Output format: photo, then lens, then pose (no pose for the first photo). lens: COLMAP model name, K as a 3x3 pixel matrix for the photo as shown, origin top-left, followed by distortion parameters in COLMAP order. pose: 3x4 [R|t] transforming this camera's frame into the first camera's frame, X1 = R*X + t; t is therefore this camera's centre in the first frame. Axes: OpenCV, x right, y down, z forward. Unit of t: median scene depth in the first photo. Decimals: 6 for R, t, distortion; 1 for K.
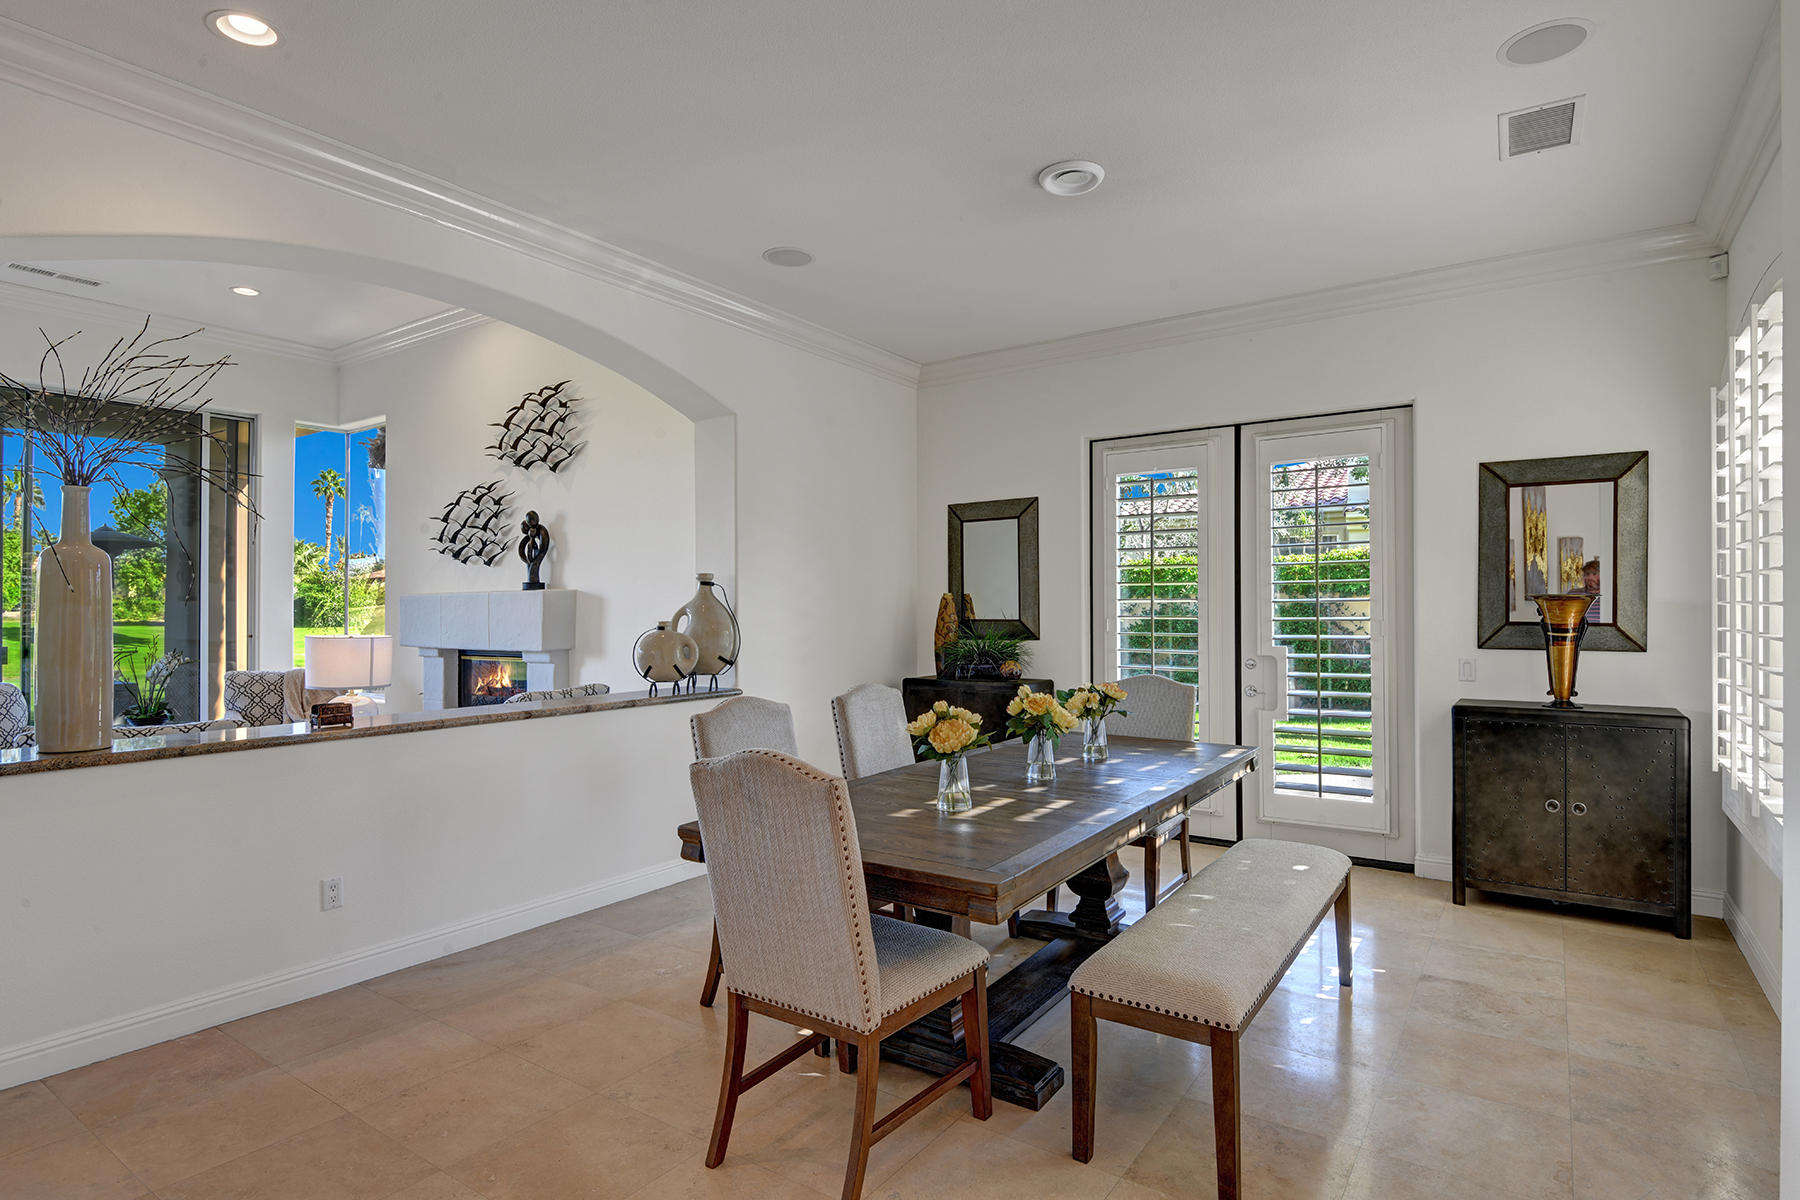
lens RADIAL K [[945.4, 0, 895.8], [0, 945.4, 605.2], [0, 0, 1]] dist [-0.000862, -0.000767]
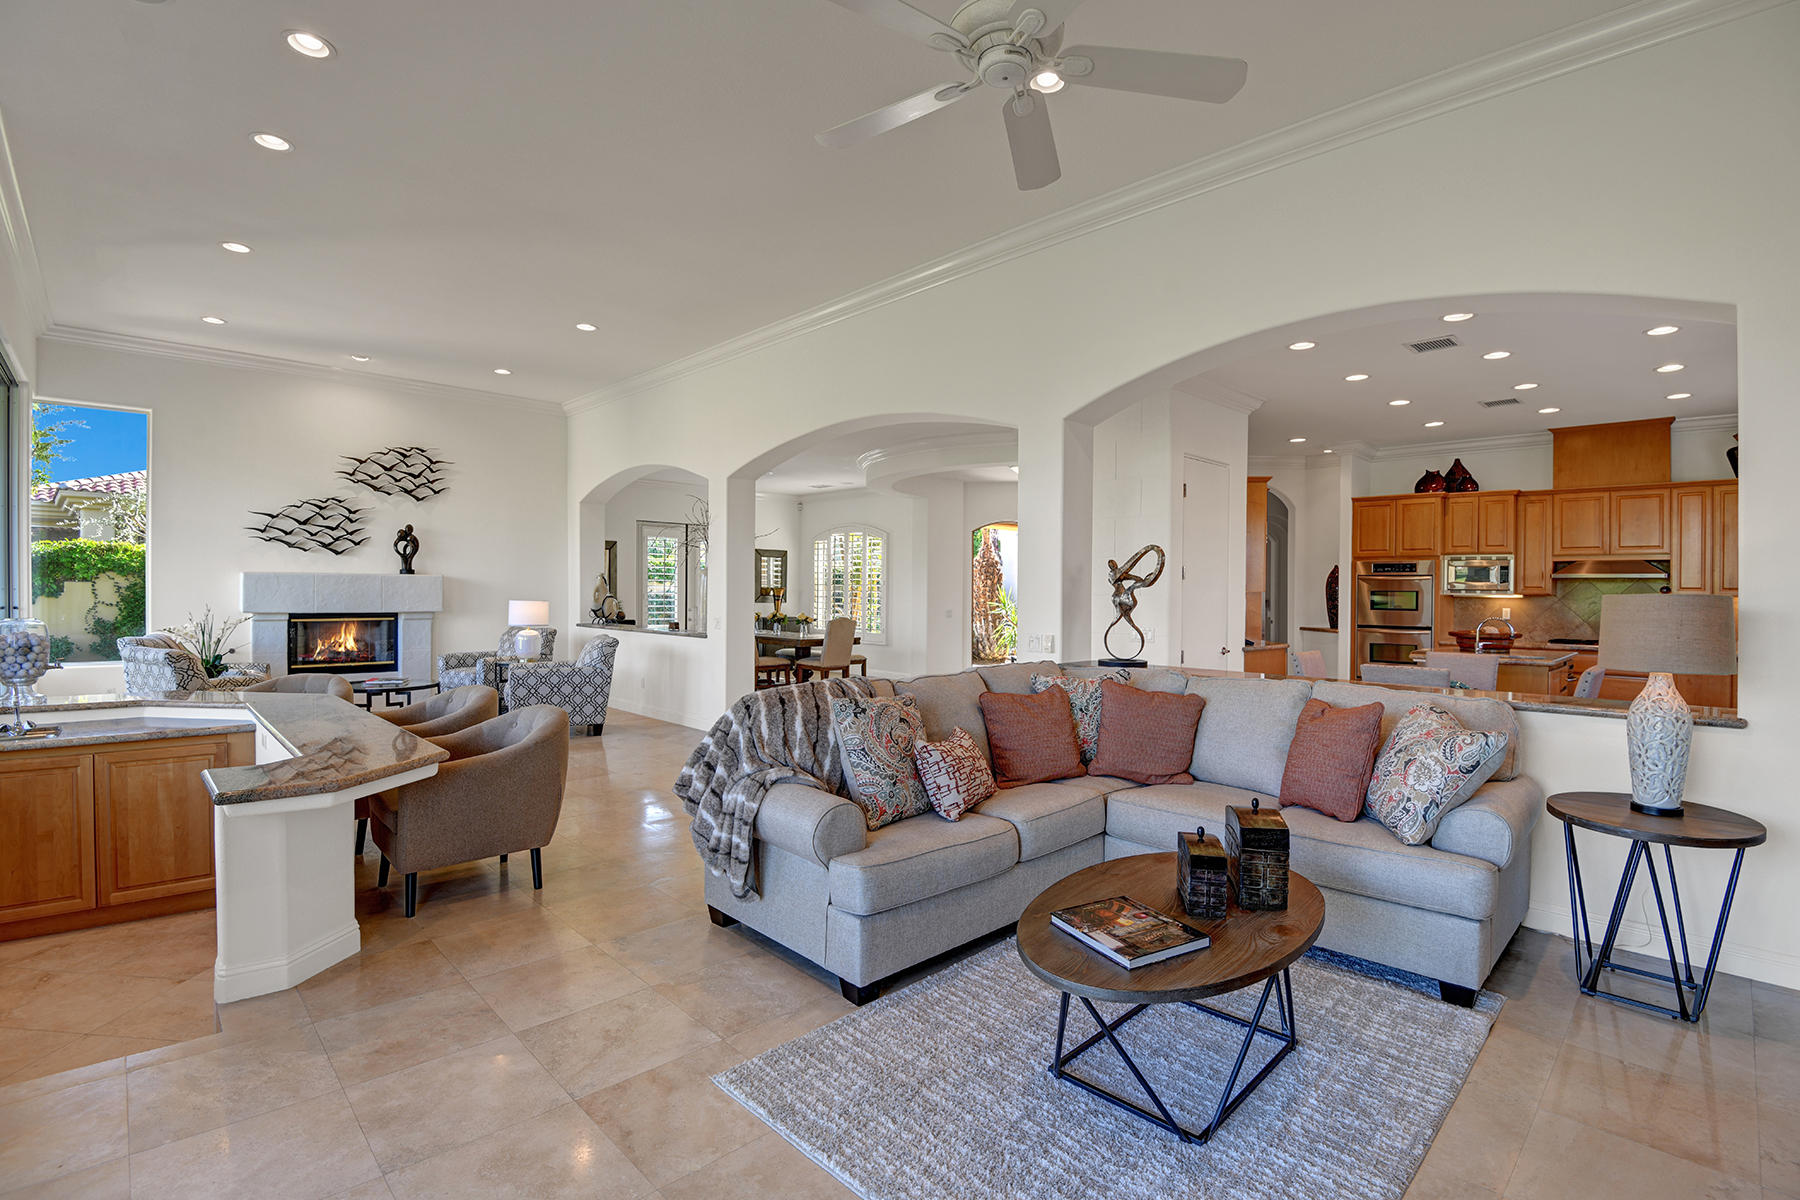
lens RADIAL K [[822.8, 0, 888.3], [0, 822.8, 587.5], [0, 0, 1]] dist [-0.000378, -0.005486]
pose [[0.184441, 0.011767, 0.982773, -1.522376], [-0.015860, 0.999834, -0.008995, 0.006654], [-0.982716, -0.013928, 0.184597, -0.060180]]
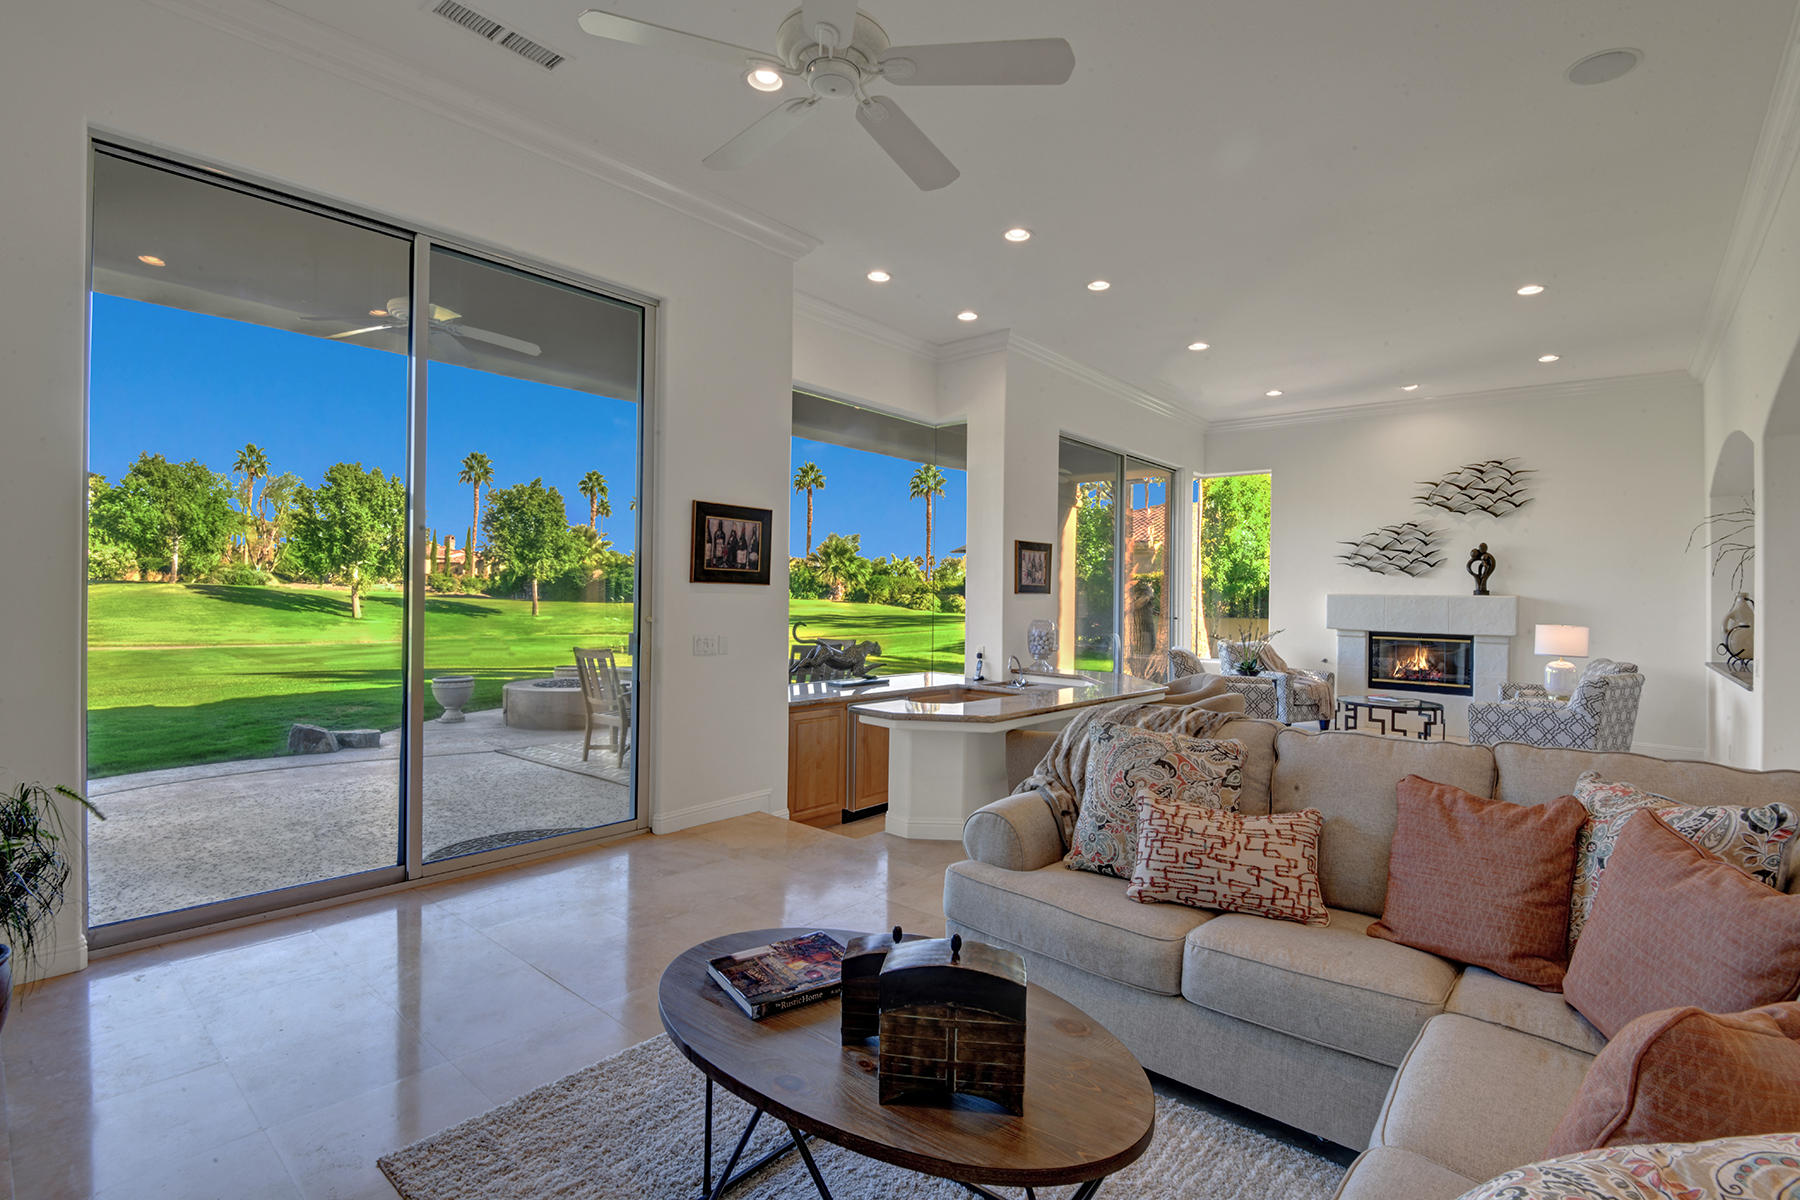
lens RADIAL K [[822.8, 0, 926.1], [0, 822.8, 582.7], [0, 0, 1]] dist [-0.000378, -0.005486]
pose [[0.997204, 0.023804, -0.070832, -1.127048], [-0.024742, 0.999617, -0.012391, 0.003207], [0.070509, 0.014109, 0.997411, -0.375470]]
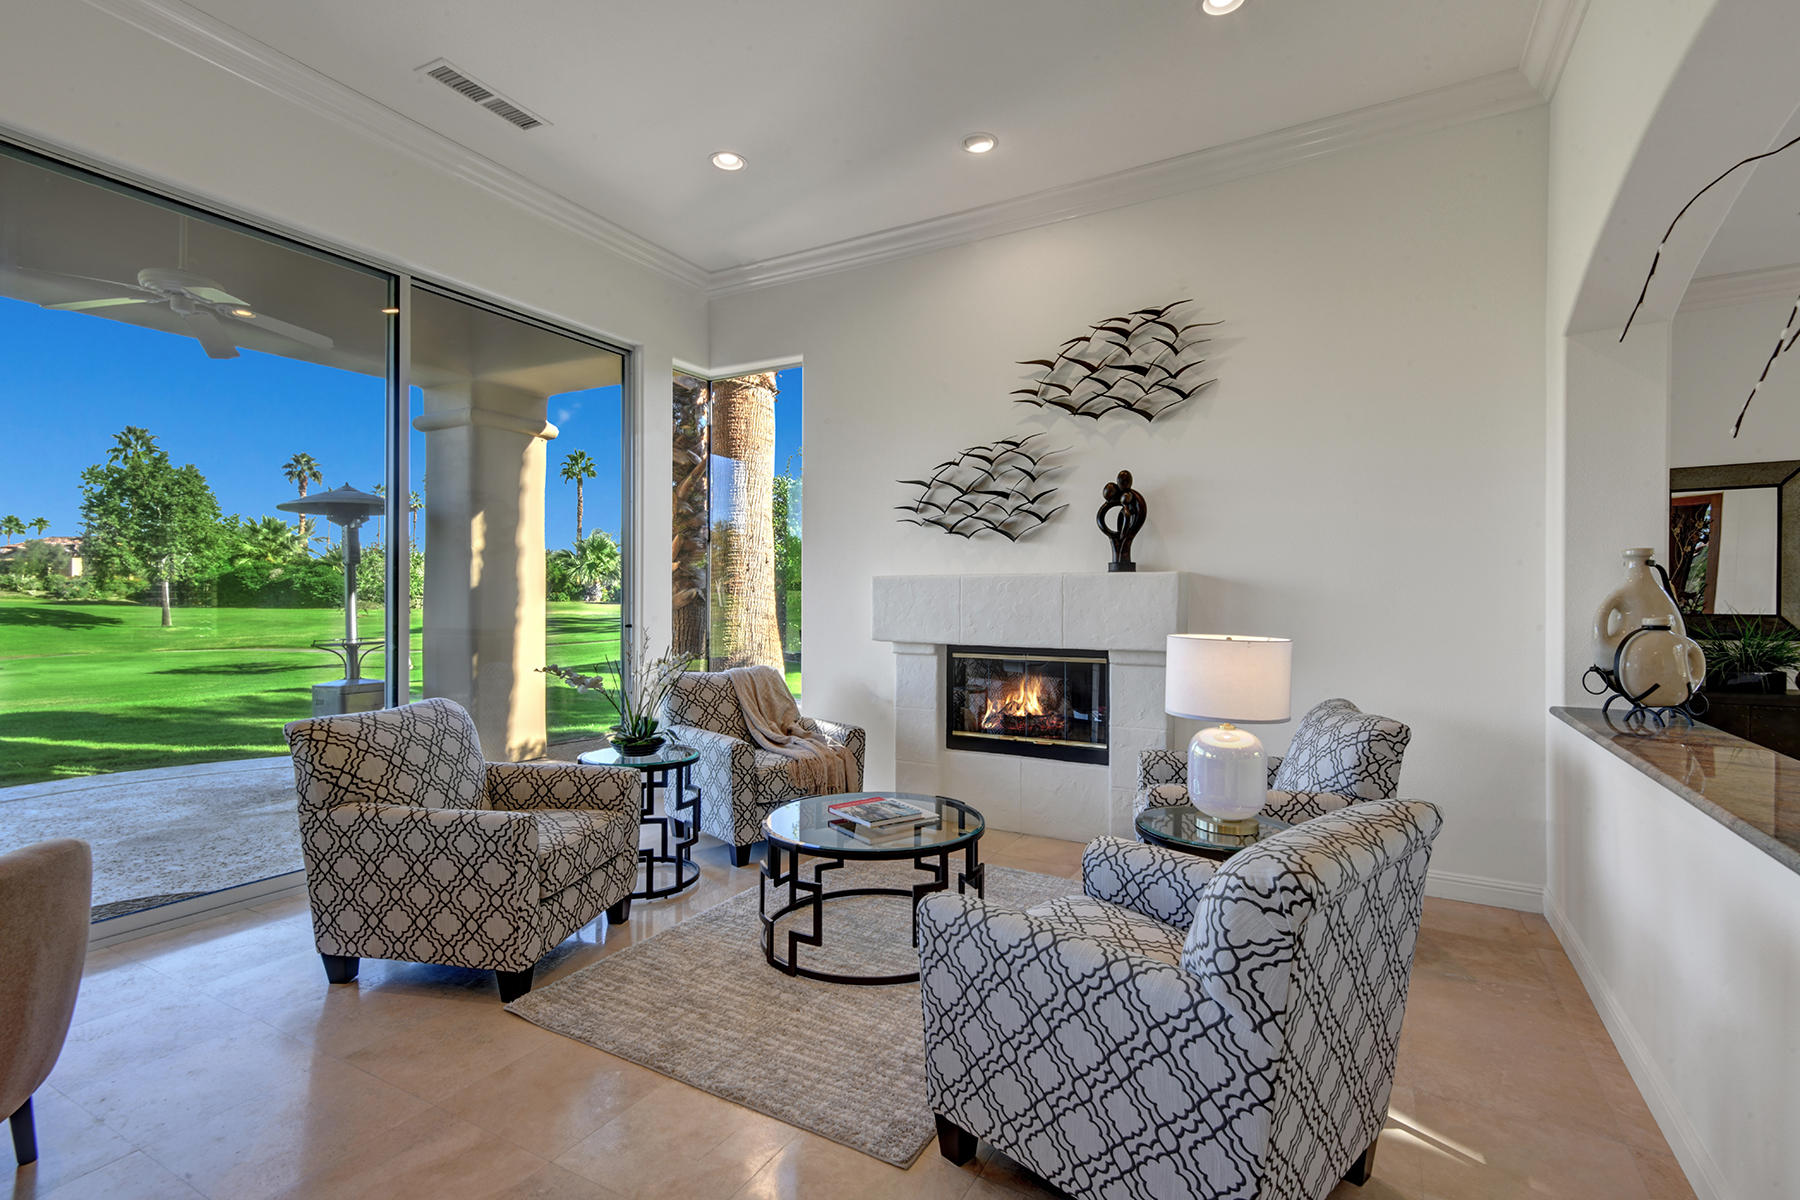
lens RADIAL K [[822.8, 0, 910.7], [0, 822.8, 602.2], [0, 0, 1]] dist [-0.000378, -0.005486]
pose [[0.991512, 0.008693, 0.129721, -0.612395], [-0.010229, 0.999885, 0.011180, 0.003110], [-0.129609, -0.012412, 0.991488, 0.324669]]
